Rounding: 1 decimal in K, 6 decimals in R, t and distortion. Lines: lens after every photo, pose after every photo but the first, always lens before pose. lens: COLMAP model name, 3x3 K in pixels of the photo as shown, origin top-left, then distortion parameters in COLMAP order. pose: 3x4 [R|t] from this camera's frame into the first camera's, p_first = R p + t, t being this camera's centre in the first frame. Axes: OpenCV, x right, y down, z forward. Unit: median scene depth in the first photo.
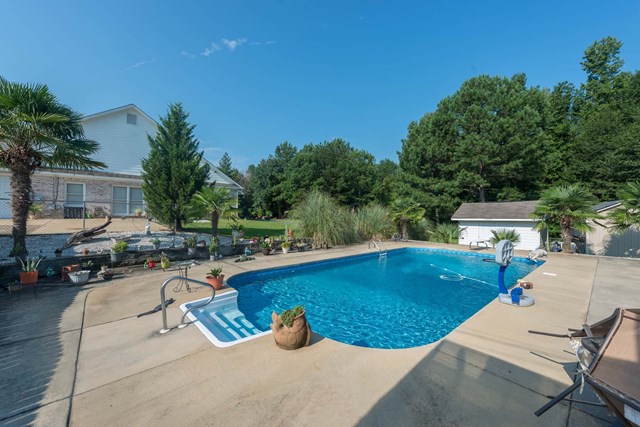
lens RADIAL K [[253.1, 0, 314.2], [0, 253.1, 215.0], [0, 0, 1]] dist [-0.000860, -0.000212]
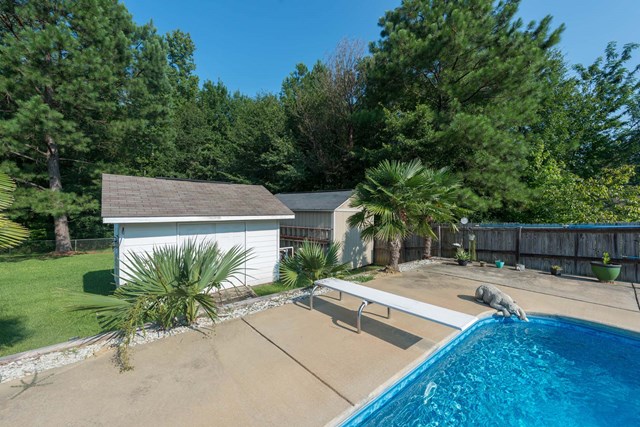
lens RADIAL K [[253.1, 0, 319.2], [0, 253.1, 212.1], [0, 0, 1]] dist [-0.000860, -0.000212]
pose [[0.008551, -0.002401, 0.999961, 0.187455], [-0.001483, 0.999996, 0.002414, 0.004475], [-0.999962, -0.001504, 0.008548, 0.545042]]
